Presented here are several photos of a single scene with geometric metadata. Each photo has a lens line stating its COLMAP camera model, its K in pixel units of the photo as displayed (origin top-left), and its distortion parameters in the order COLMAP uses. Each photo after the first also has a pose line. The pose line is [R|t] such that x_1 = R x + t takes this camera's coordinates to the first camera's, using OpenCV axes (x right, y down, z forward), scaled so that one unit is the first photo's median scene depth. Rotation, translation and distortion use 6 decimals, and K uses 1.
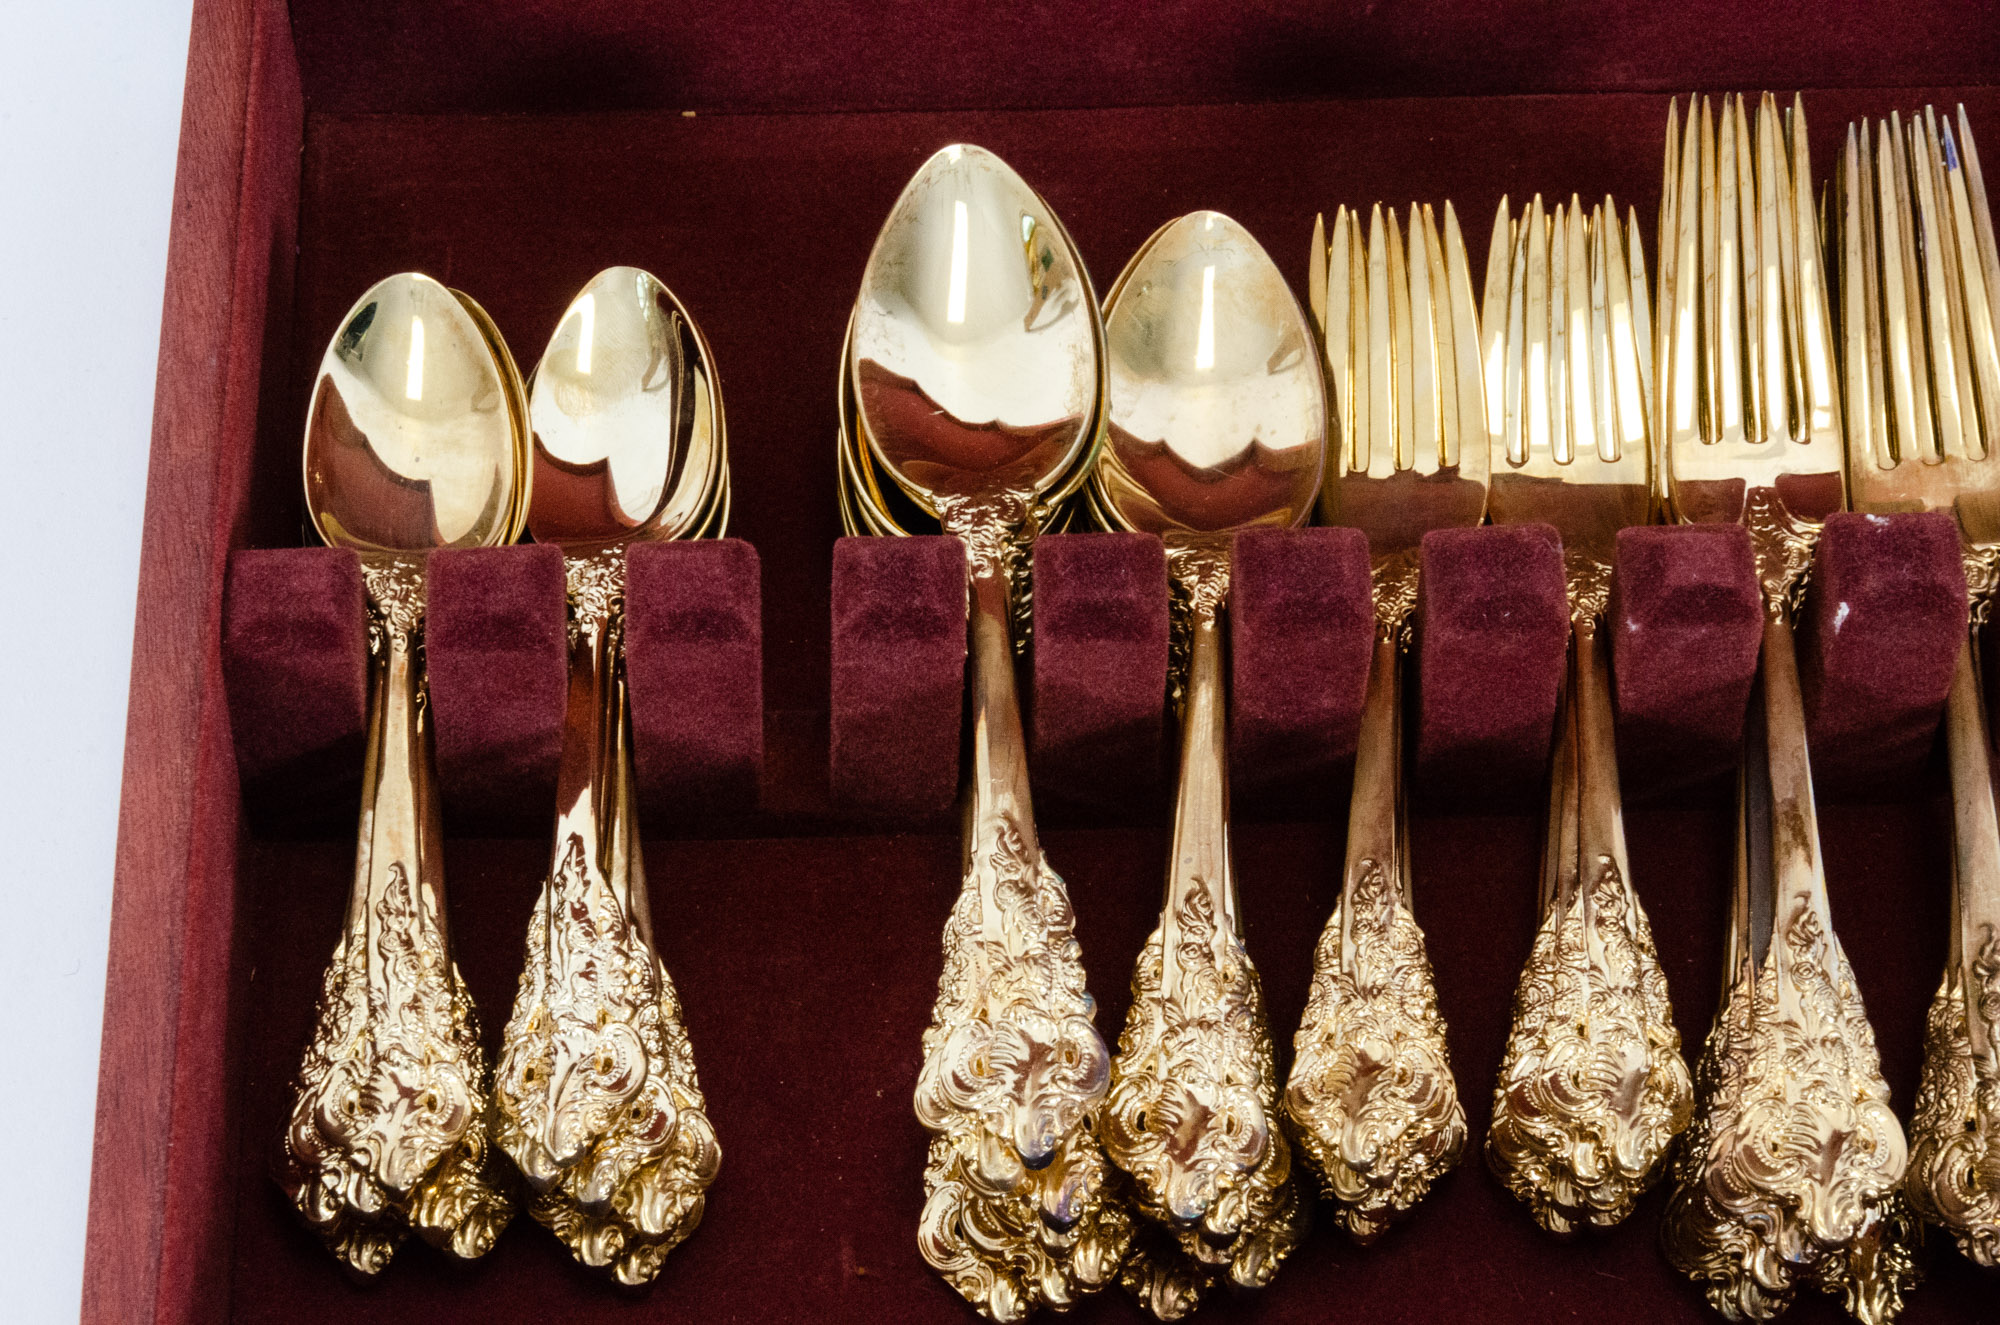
lens RADIAL K [[5997.9, 0, 1000.0], [0, 5997.9, 662.5], [0, 0, 1]] dist [-0.044726, -0.282534]
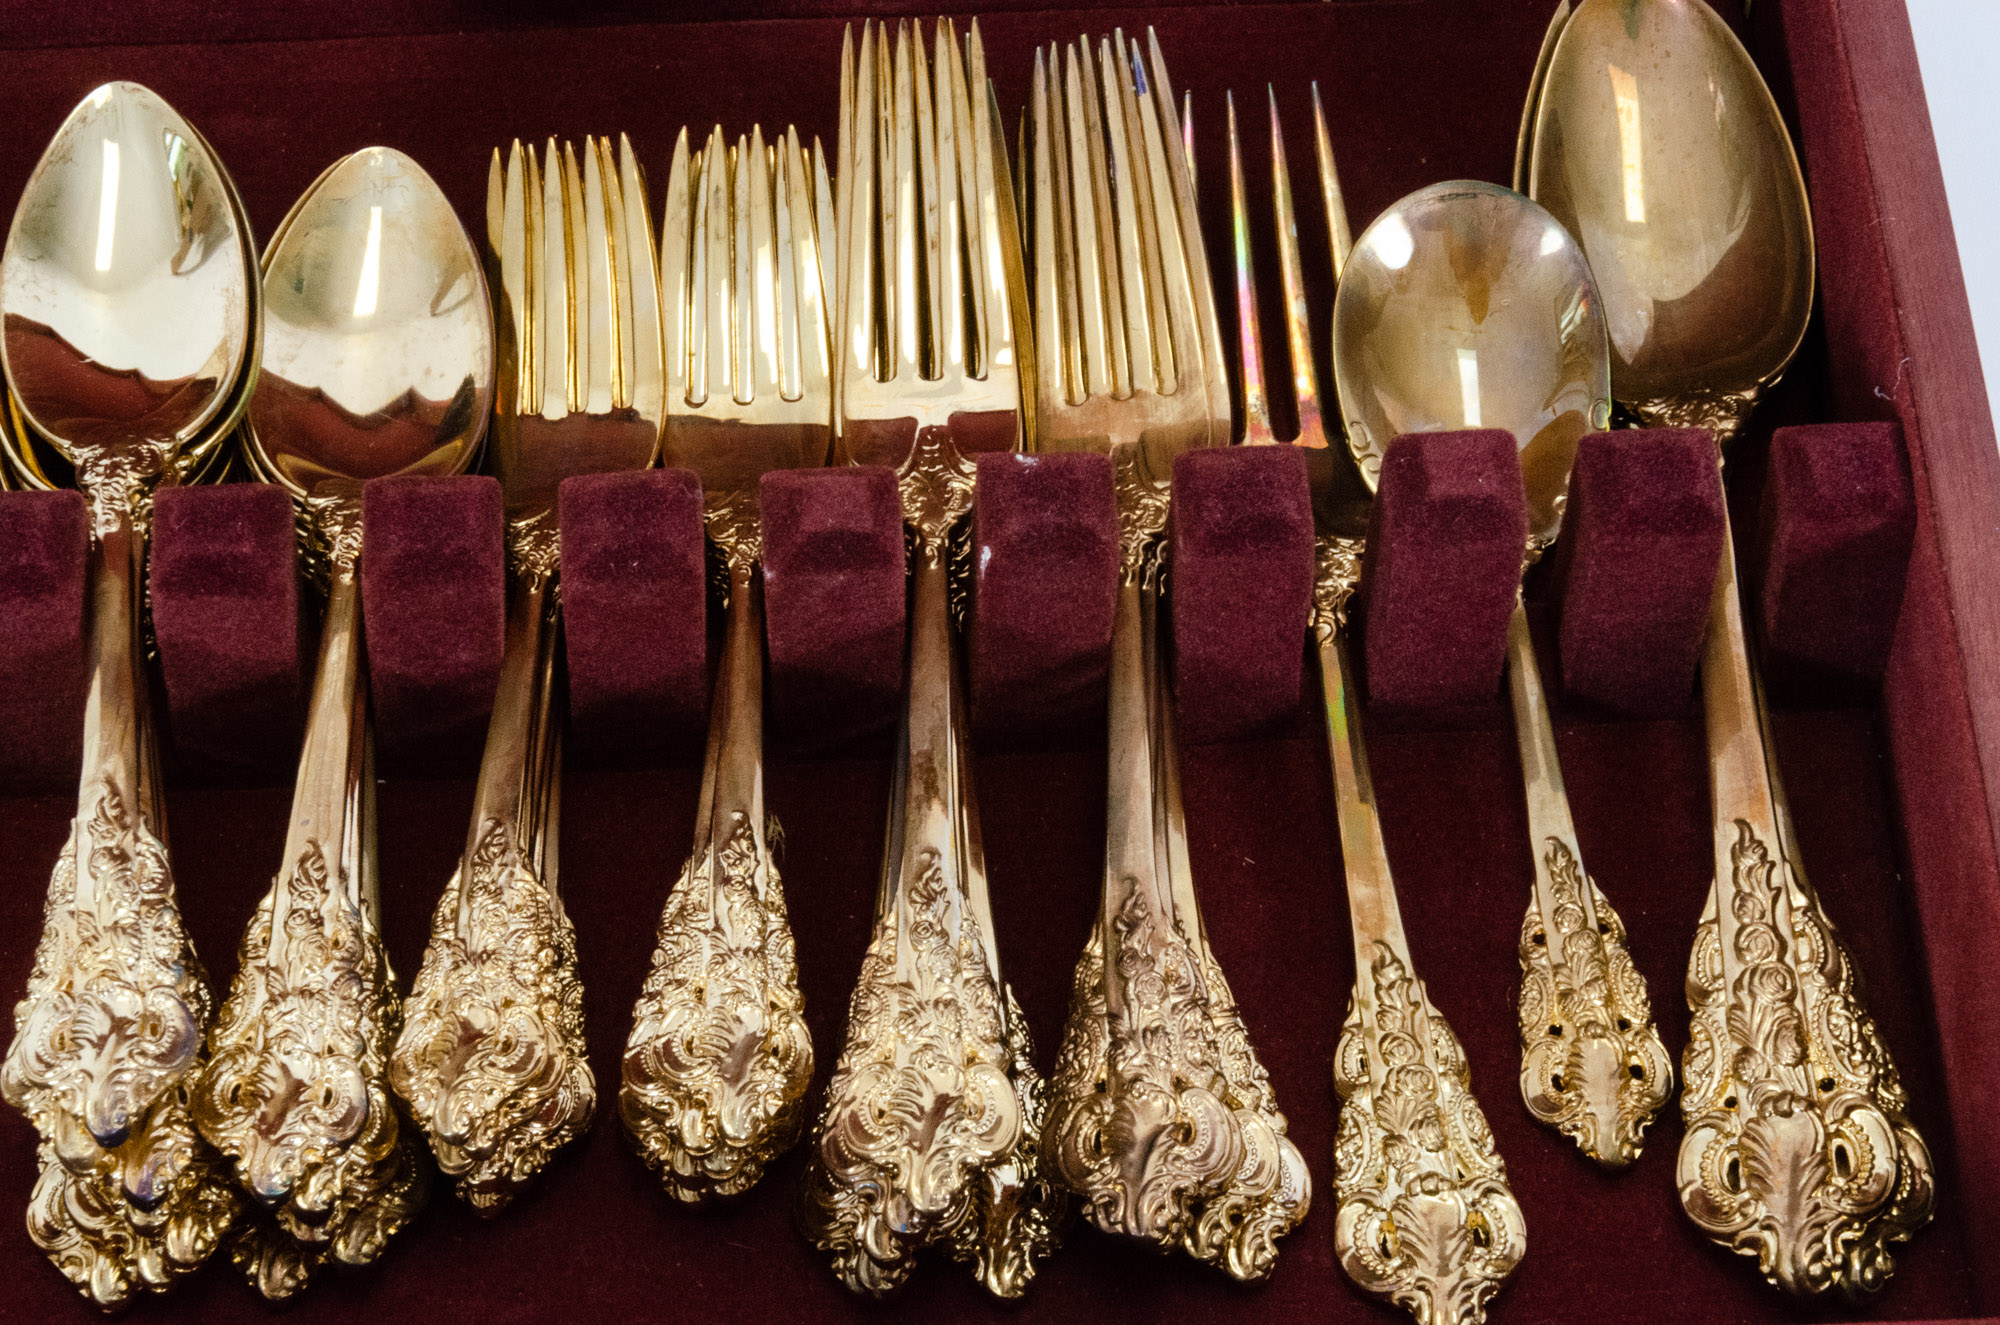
lens RADIAL K [[5997.9, 0, 1000.0], [0, 5997.9, 662.5], [0, 0, 1]] dist [-0.044726, -0.282534]
pose [[0.999793, -0.013576, 0.015143, 0.131677], [0.013316, 0.999764, 0.017151, -0.008097], [-0.015372, -0.016946, 0.999738, 0.032062]]
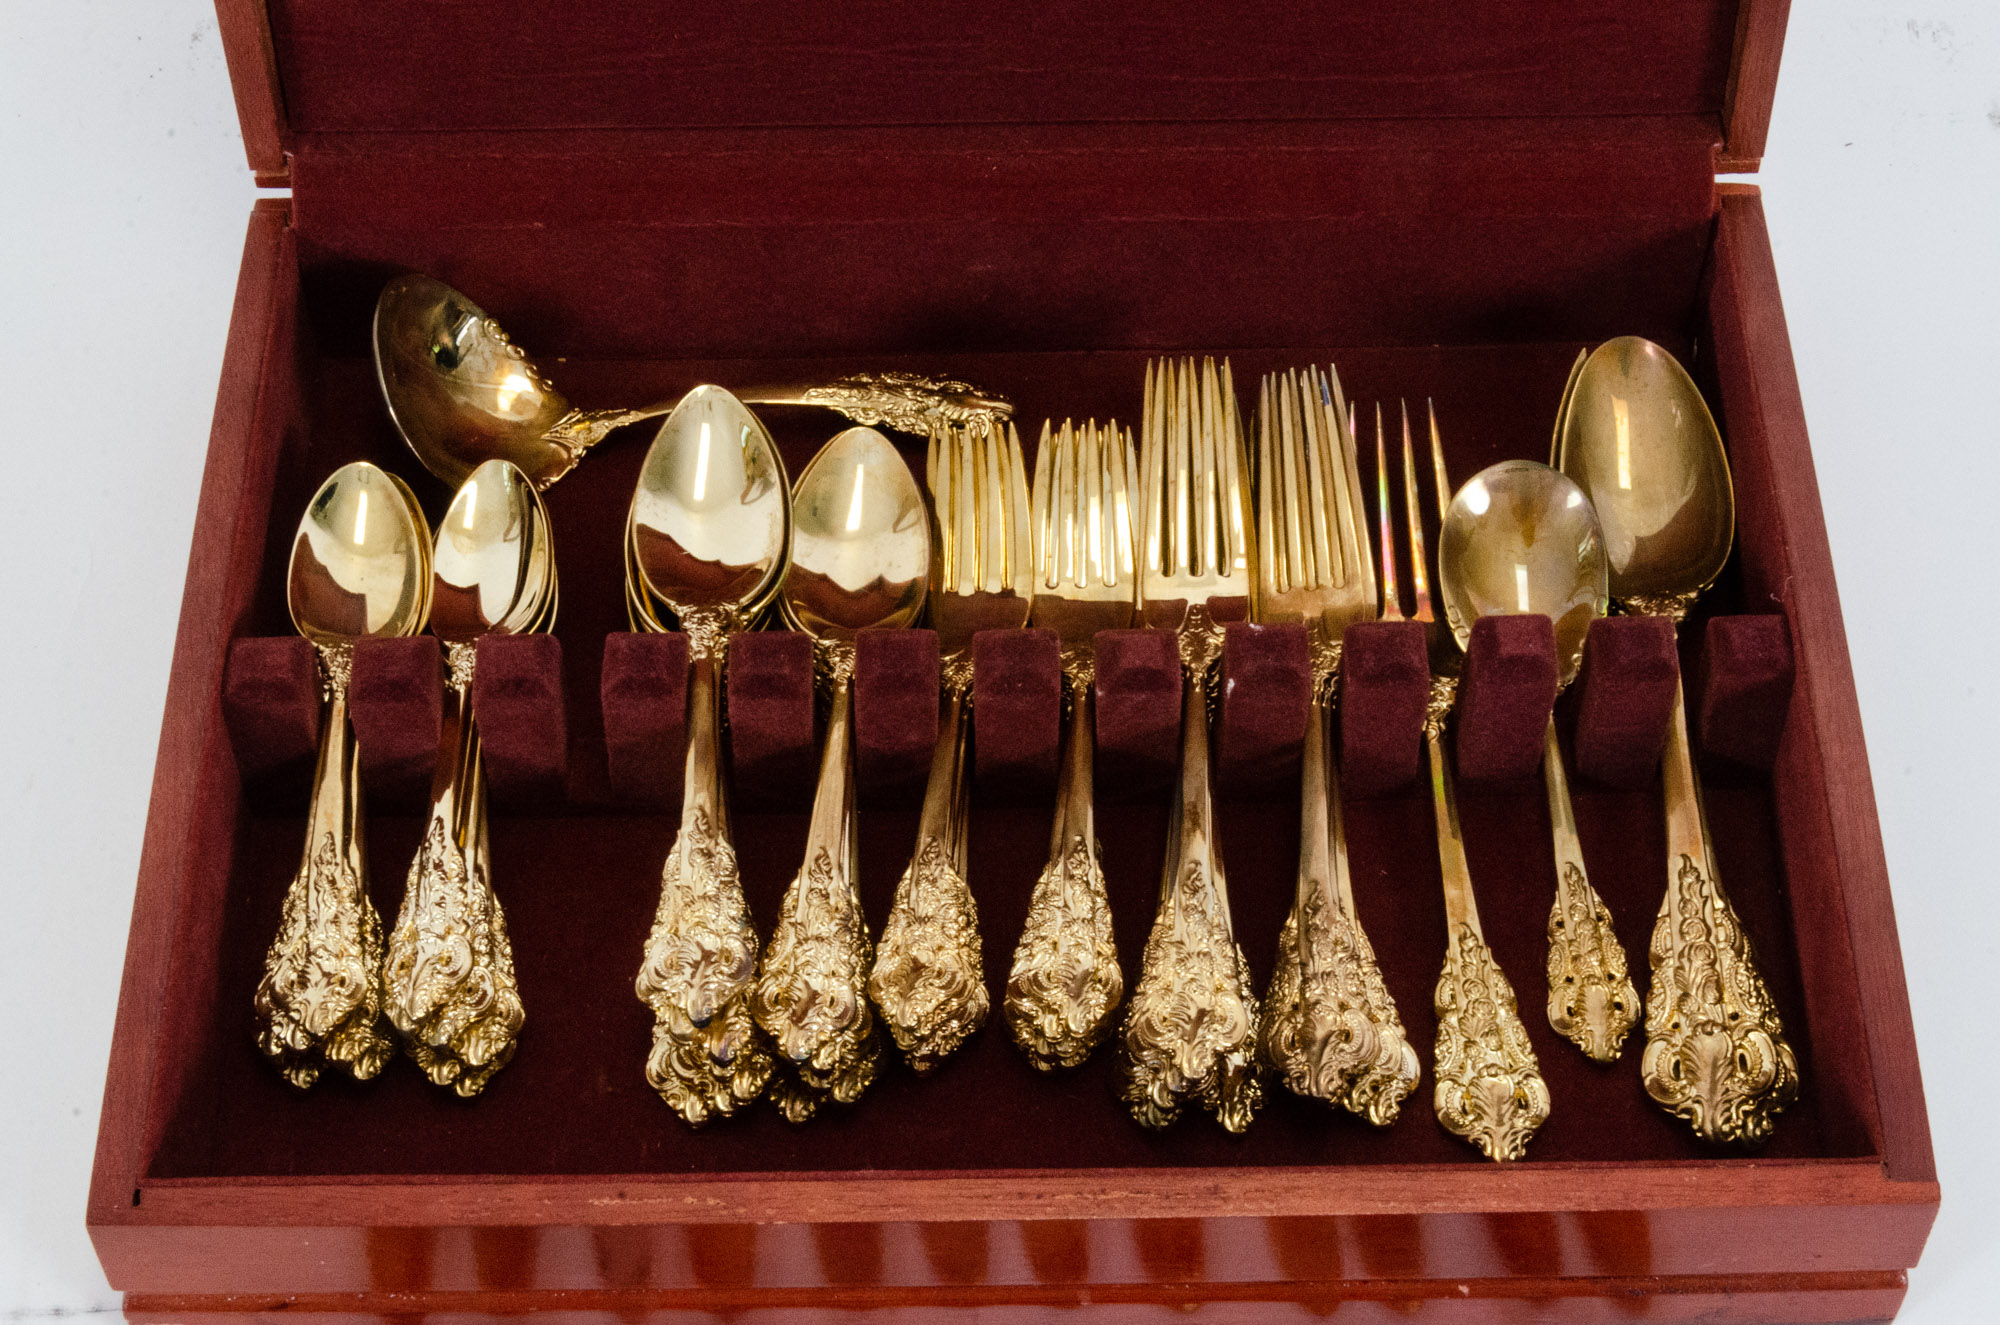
lens RADIAL K [[4035.9, 0, 1021.7], [0, 4035.9, 659.8], [0, 0, 1]] dist [-0.040024, 0.071301]
pose [[0.999808, 0.008460, -0.017691, 0.106733], [-0.008466, 0.999964, -0.000234, -0.014874], [0.017688, 0.000384, 0.999843, -0.083507]]
